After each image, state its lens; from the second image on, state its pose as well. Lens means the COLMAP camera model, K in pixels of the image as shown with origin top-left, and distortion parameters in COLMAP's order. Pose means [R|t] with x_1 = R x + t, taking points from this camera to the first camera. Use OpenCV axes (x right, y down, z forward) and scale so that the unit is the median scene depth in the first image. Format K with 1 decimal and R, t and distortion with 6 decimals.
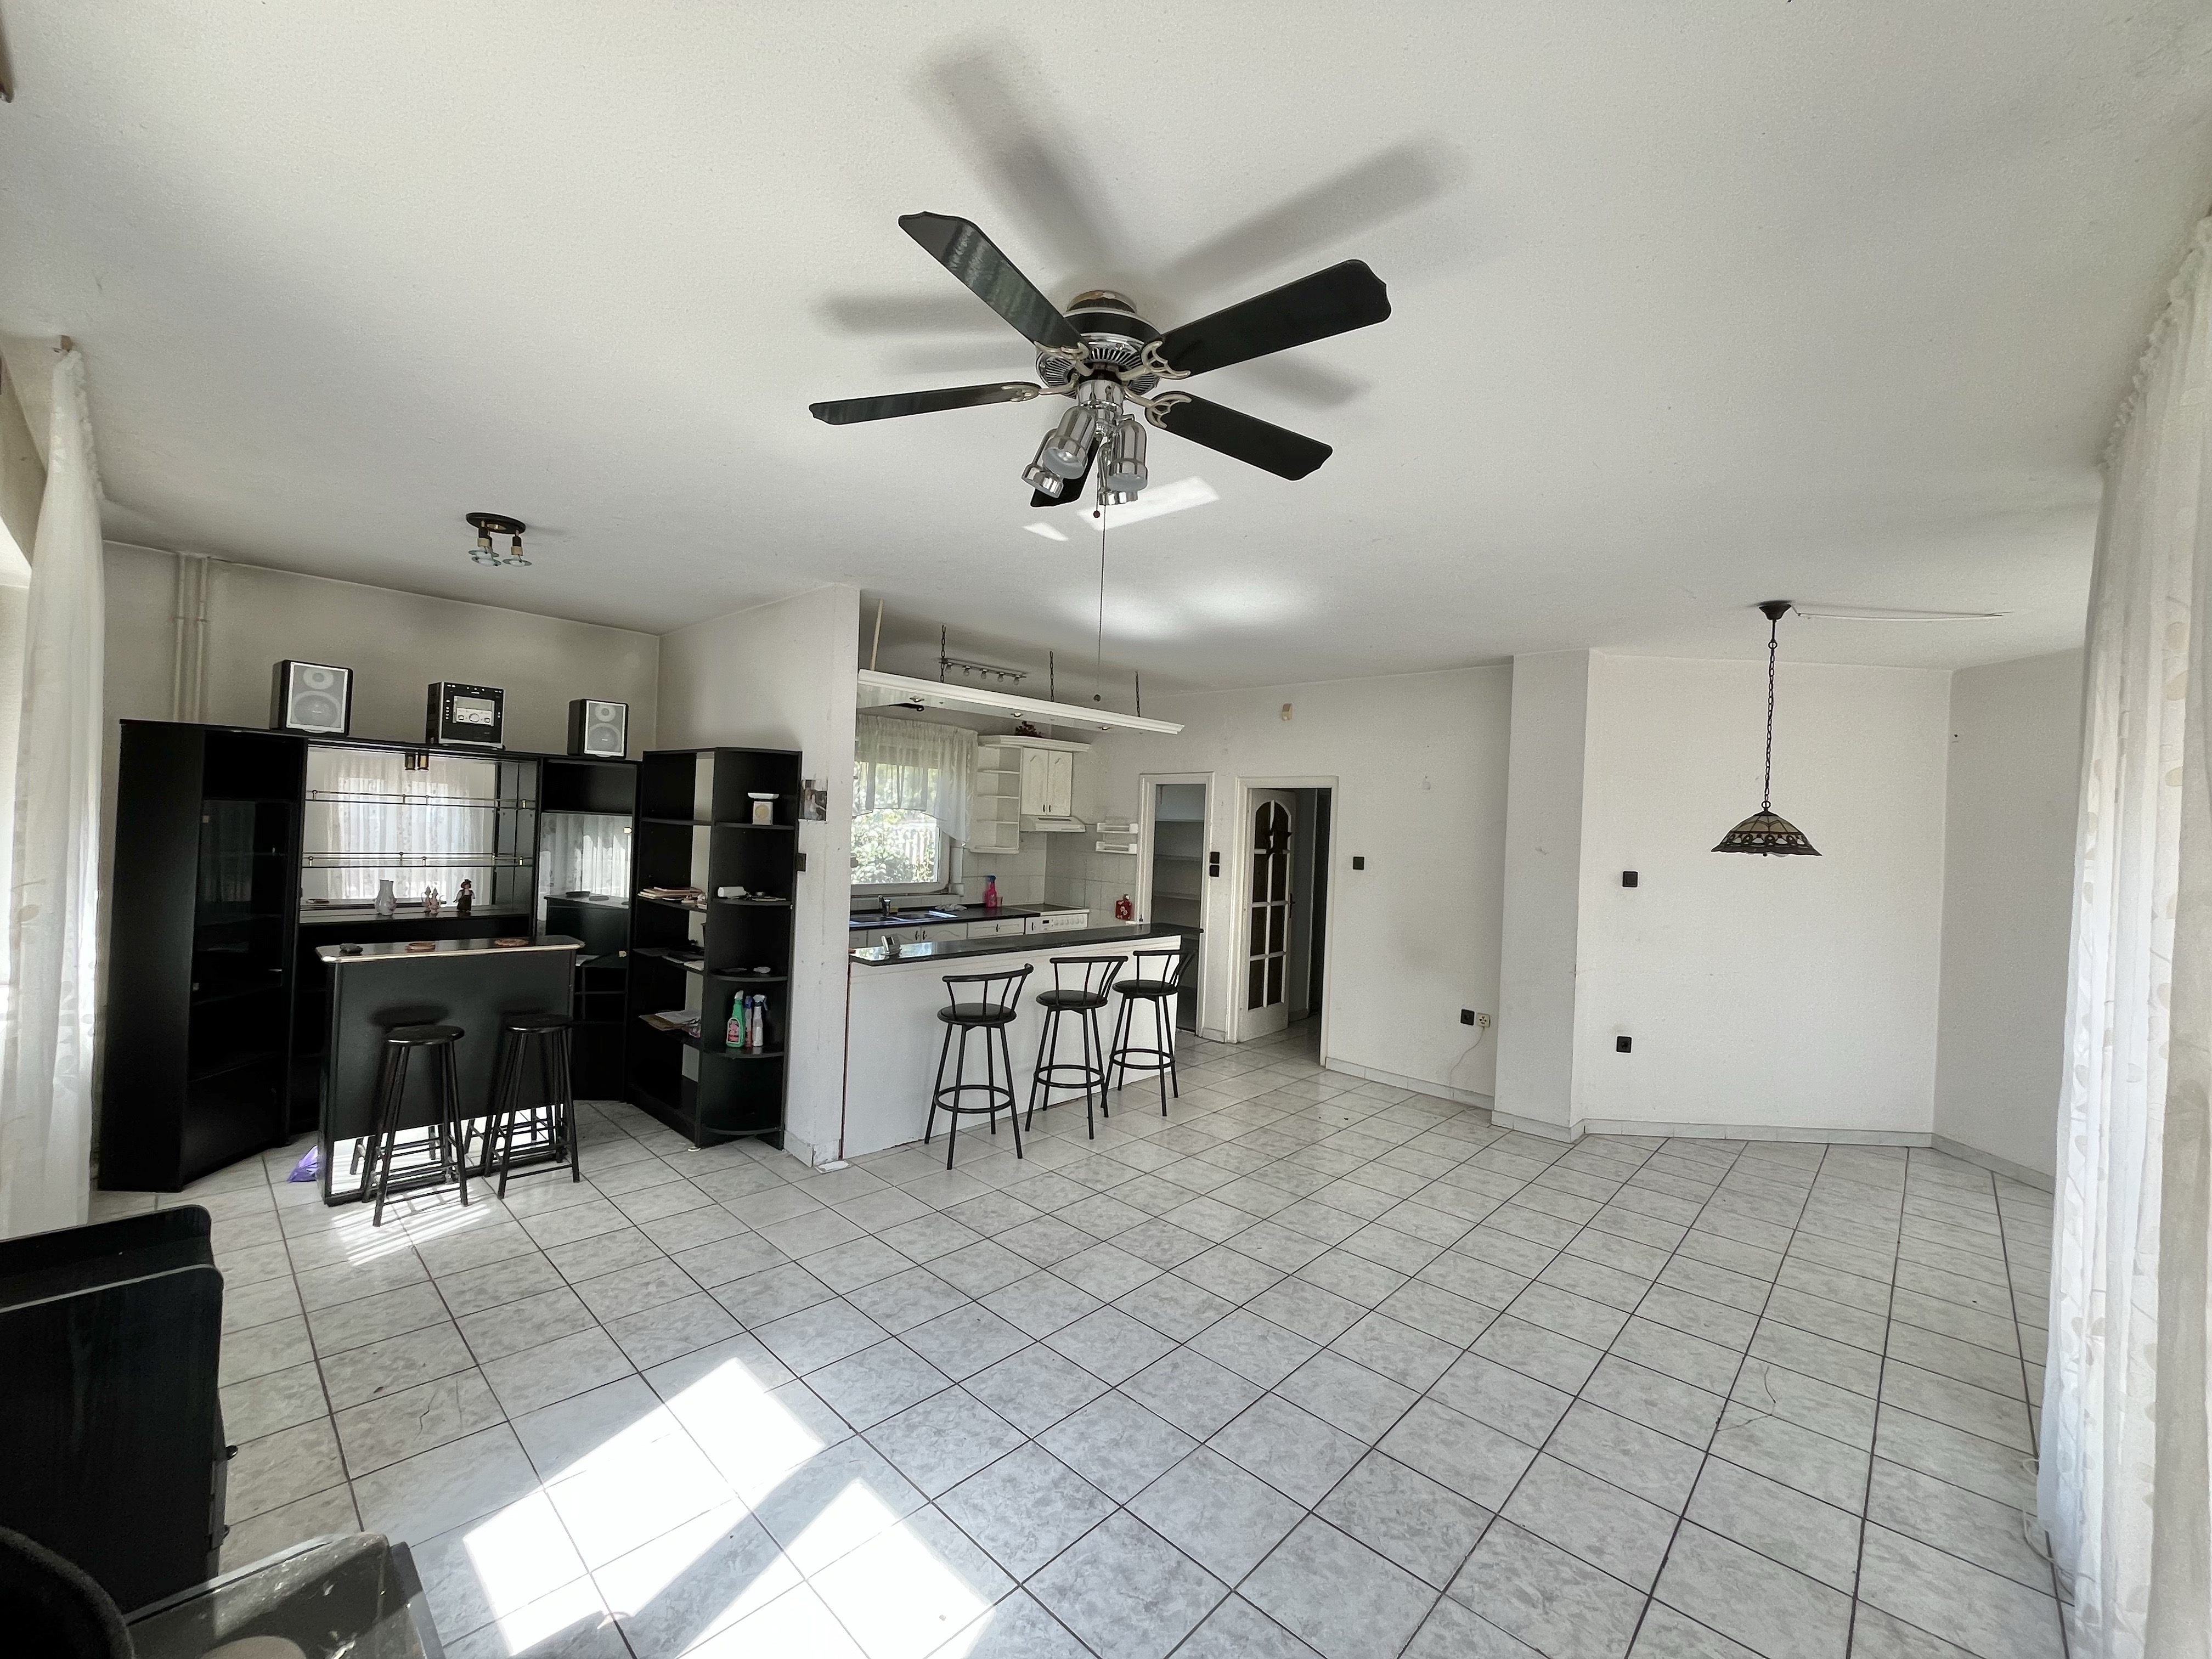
lens RADIAL K [[887.2, 0, 1093.7], [0, 887.2, 819.5], [0, 0, 1]] dist [-0.005161, 0.000301]
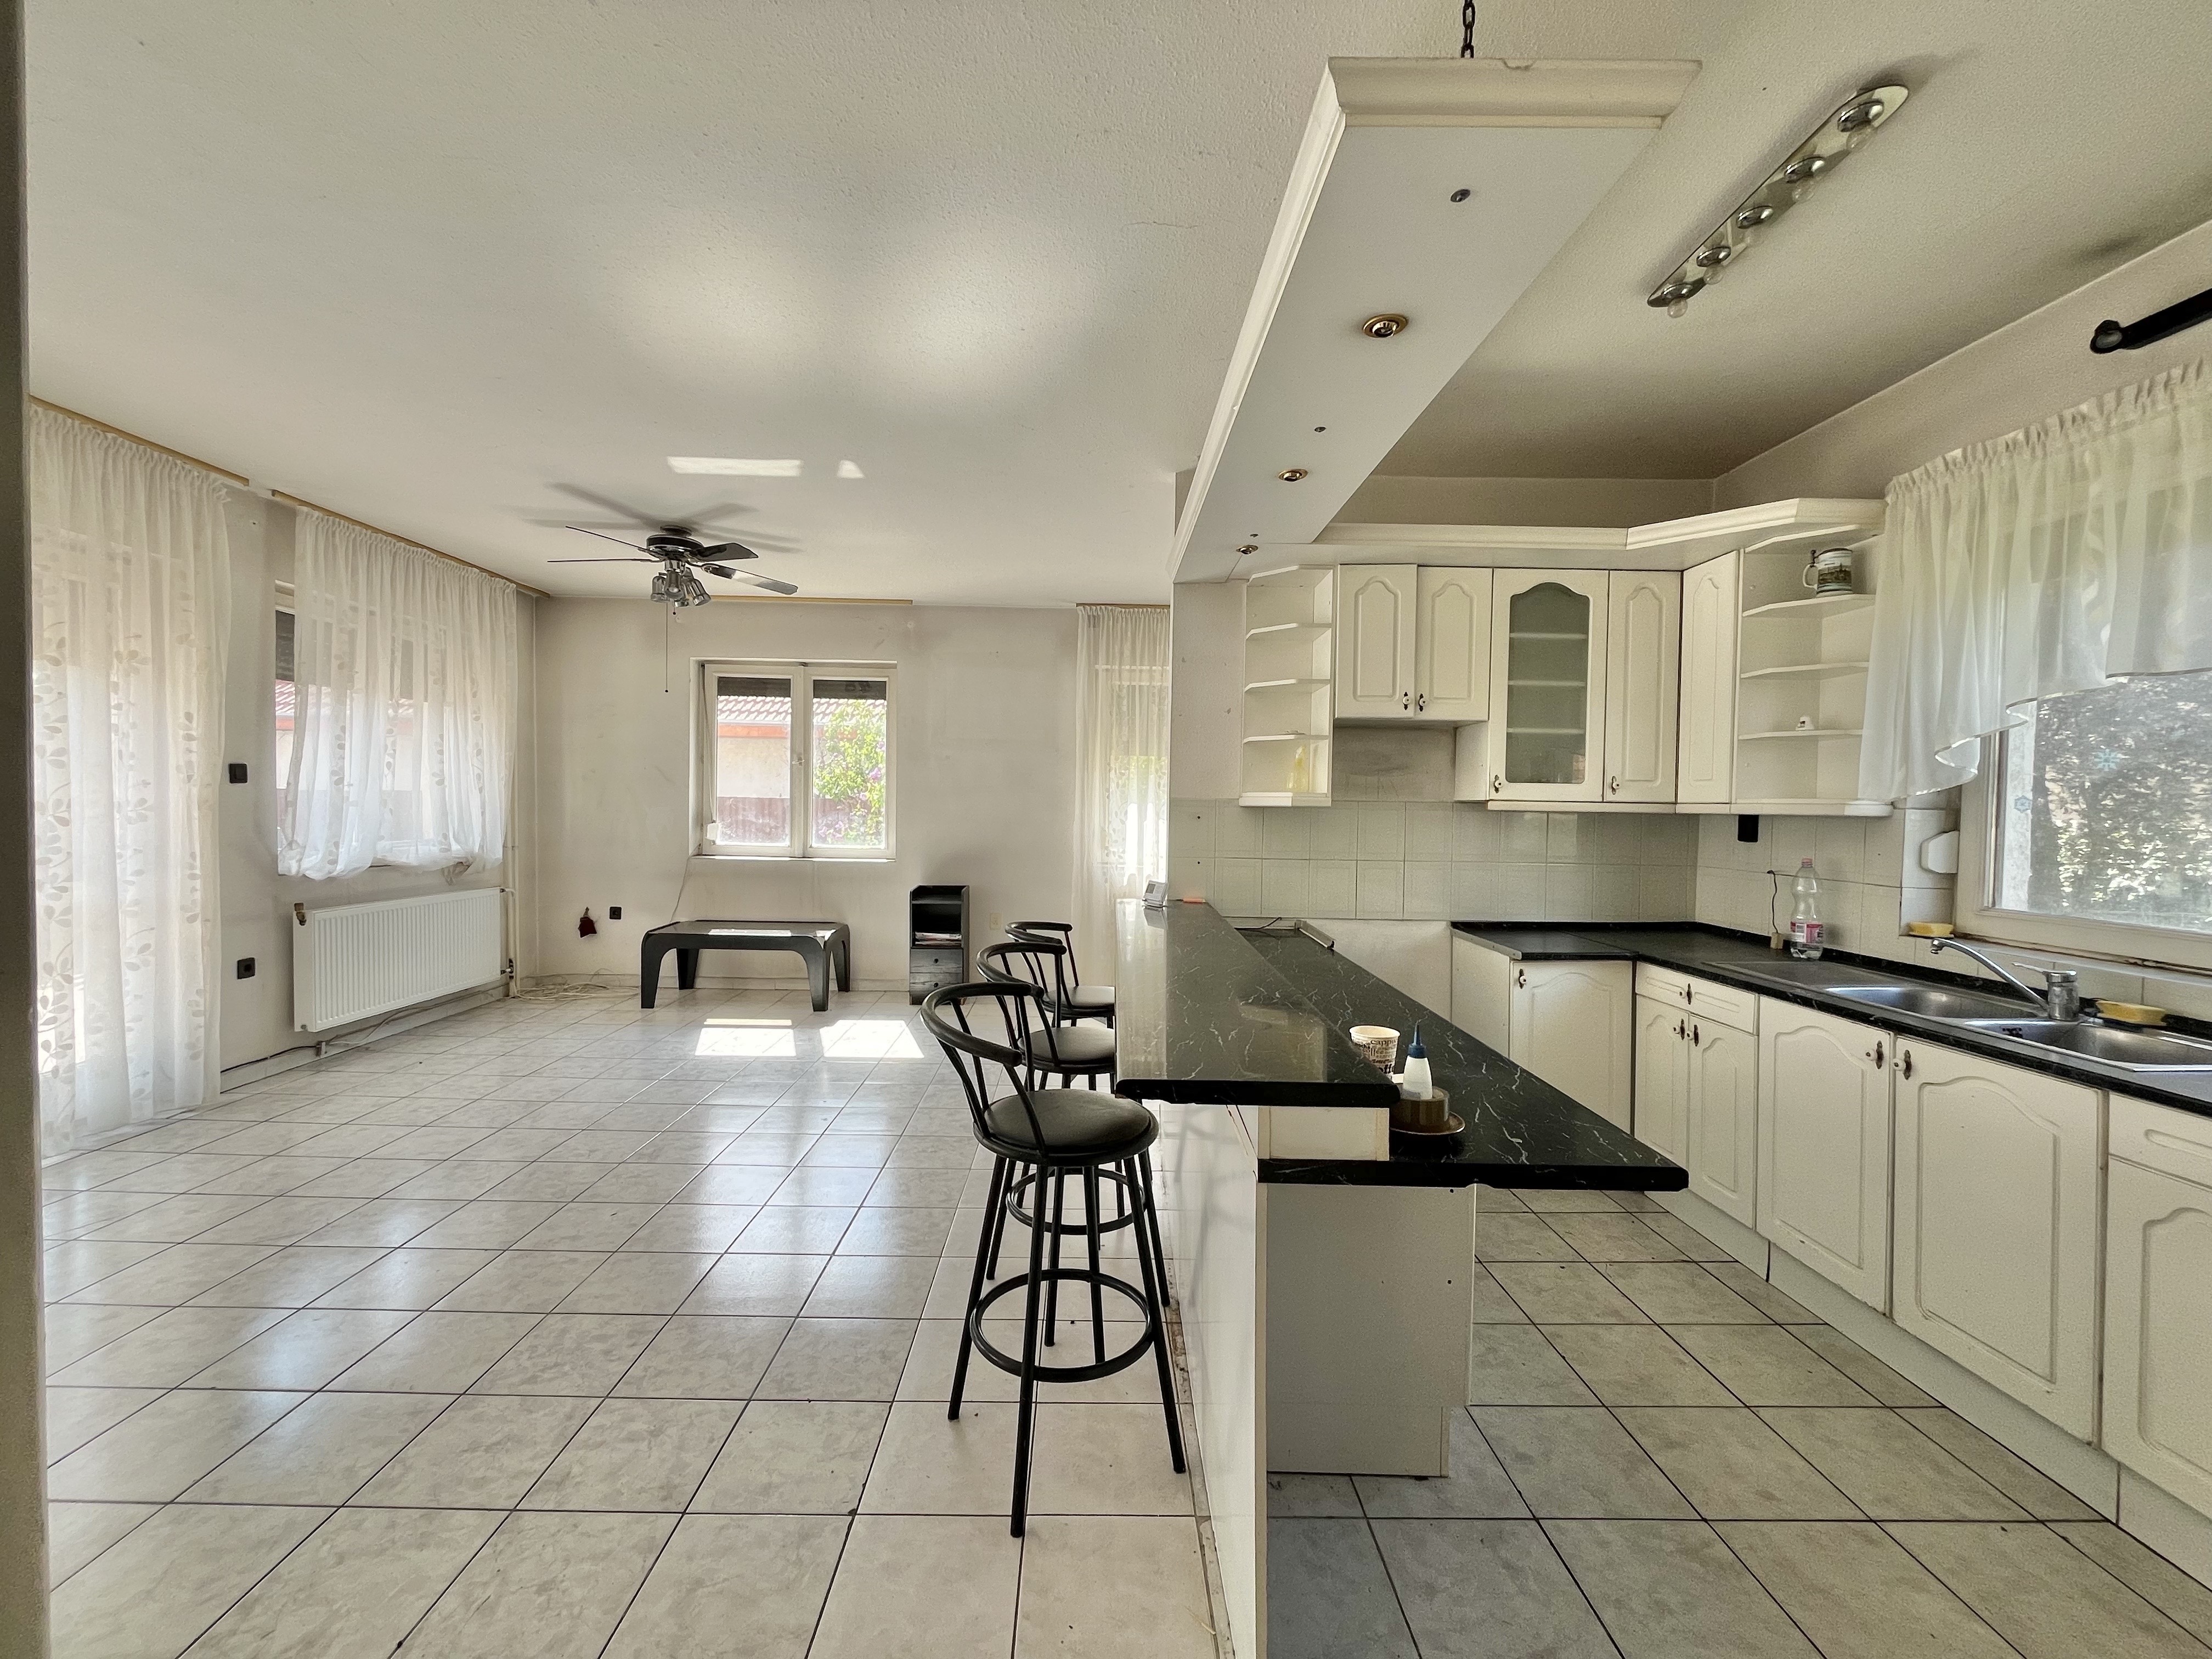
lens RADIAL K [[887.2, 0, 1096.2], [0, 887.2, 822.1], [0, 0, 1]] dist [-0.005161, 0.000301]
pose [[-0.712847, -0.043597, -0.699963, 0.249128], [-0.044993, 0.998853, -0.016393, 0.060581], [0.699875, 0.019808, -0.713991, 1.028027]]
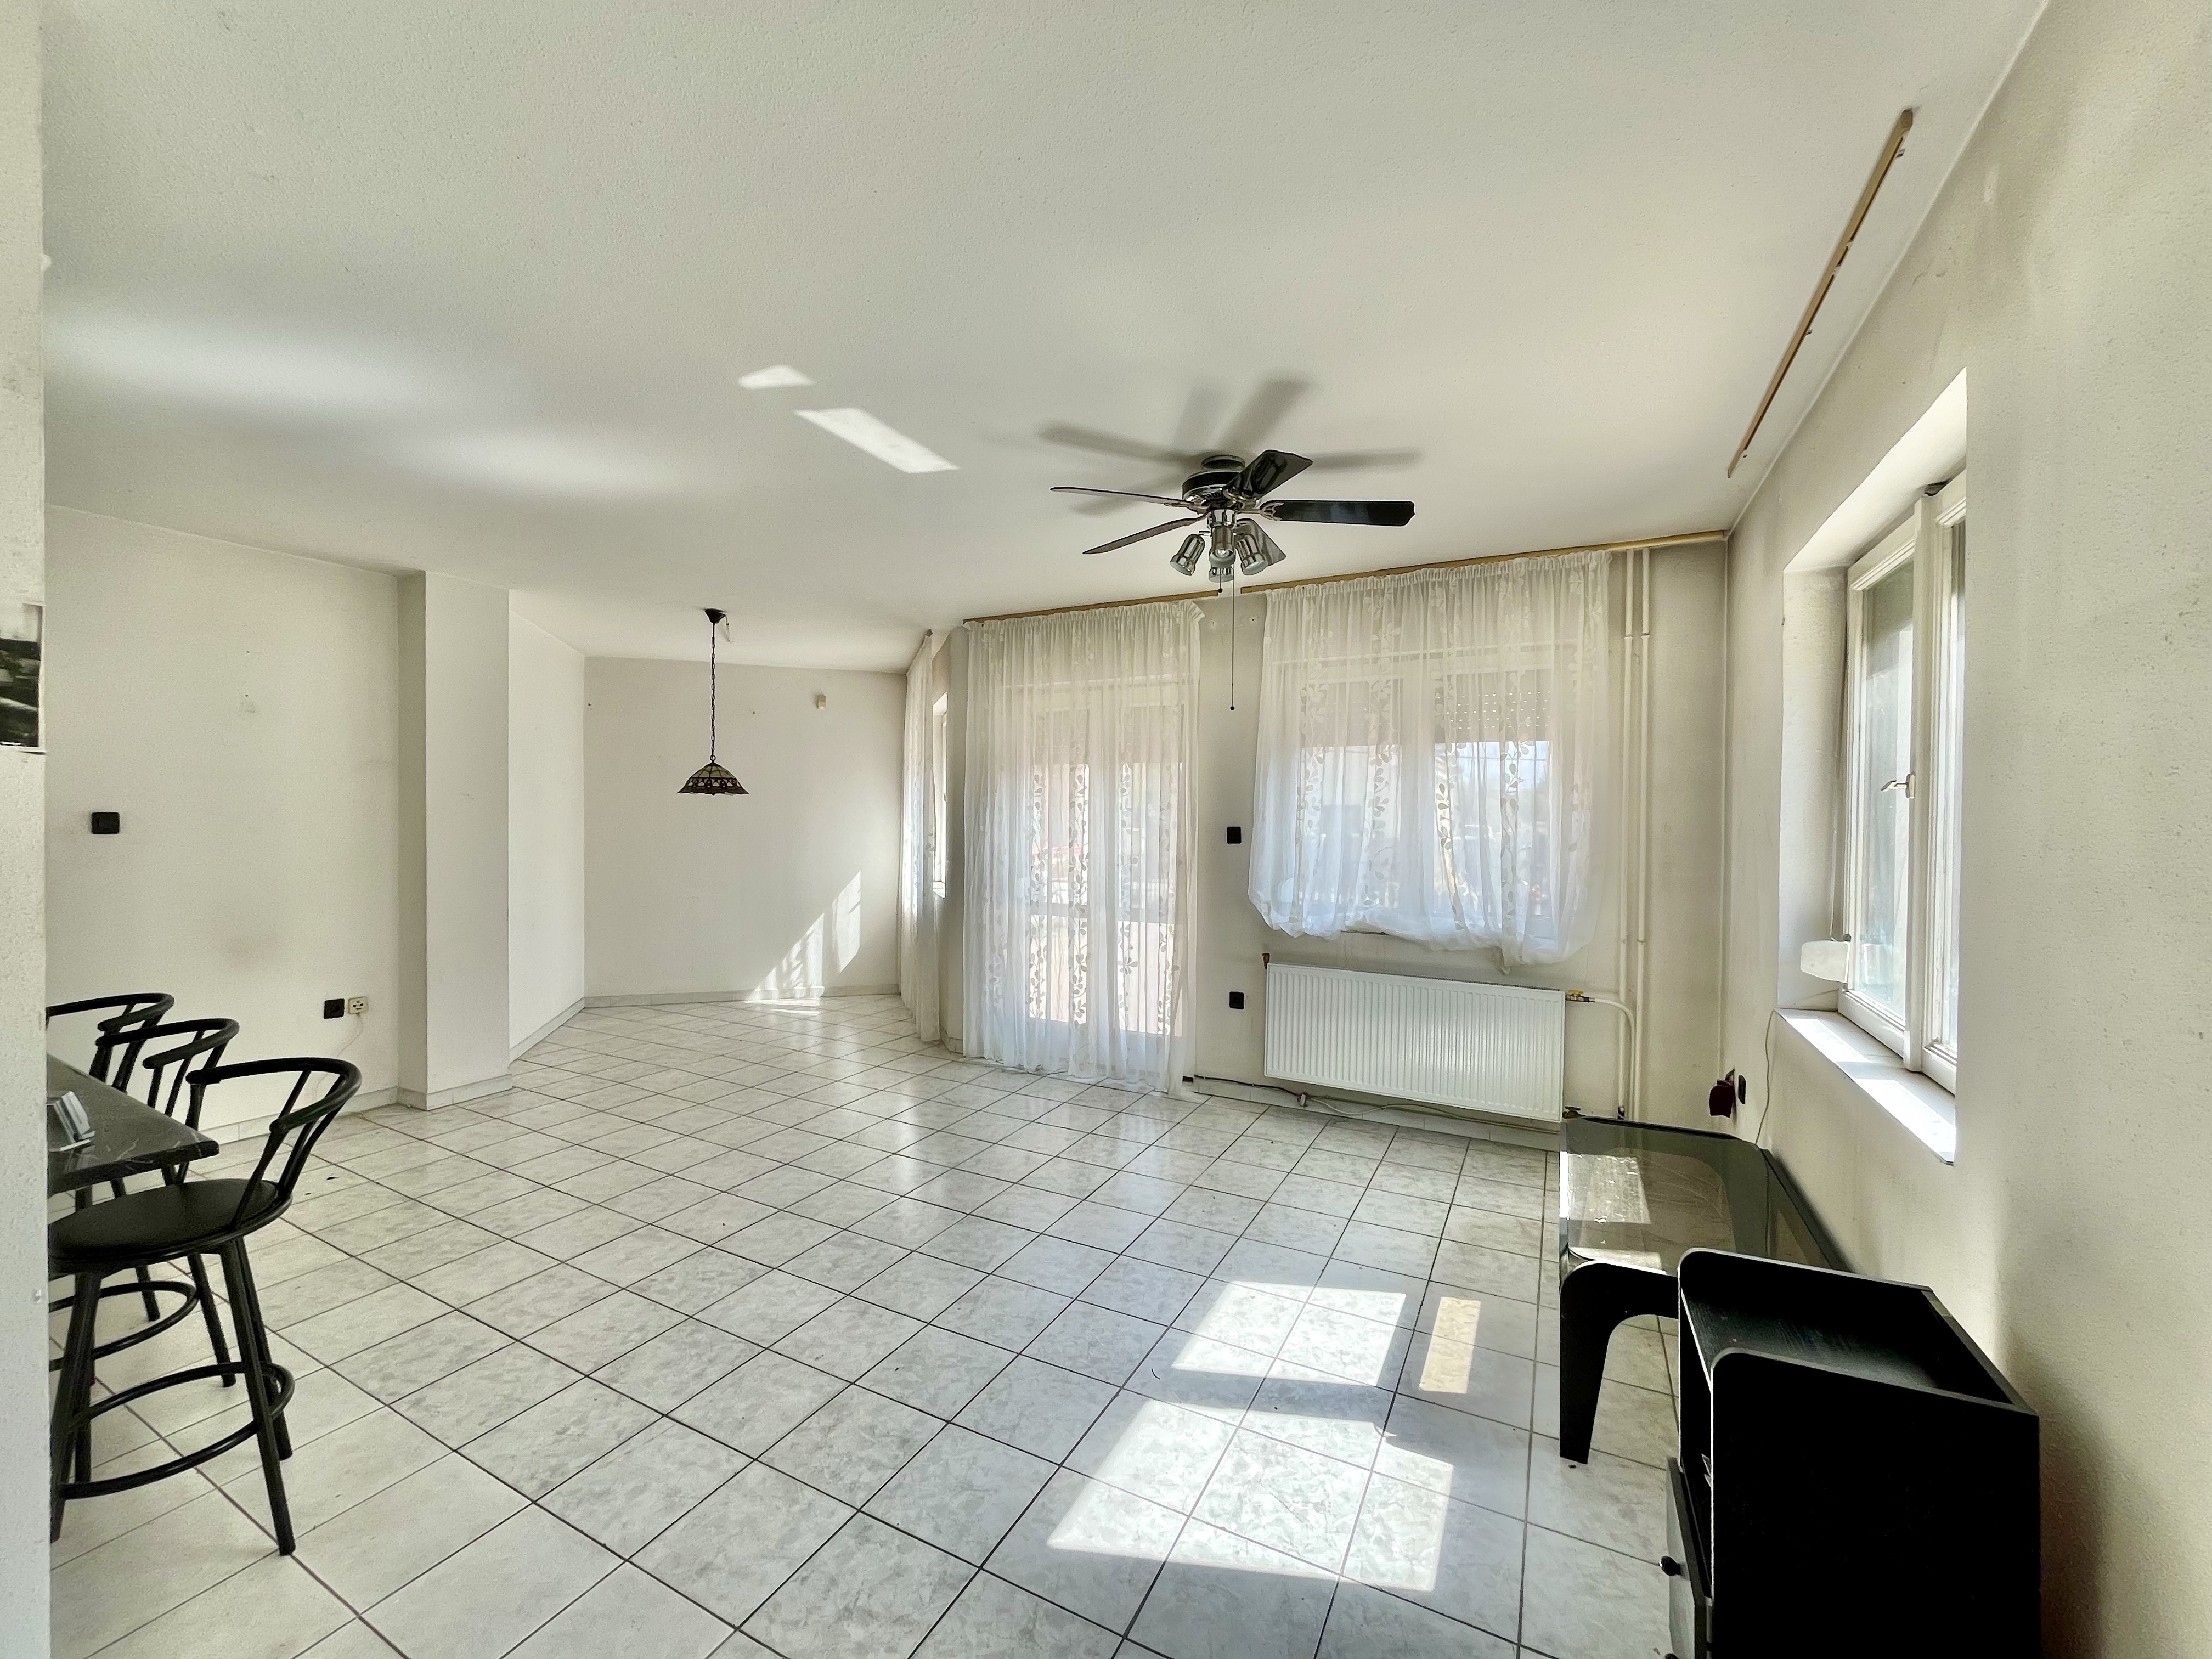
lens RADIAL K [[887.2, 0, 1100.6], [0, 887.2, 819.1], [0, 0, 1]] dist [-0.005161, 0.000301]
pose [[-0.274615, -0.047711, 0.960370, -0.435099], [-0.027652, 0.998747, 0.041710, 0.002182], [-0.961157, -0.015102, -0.275590, 0.476667]]
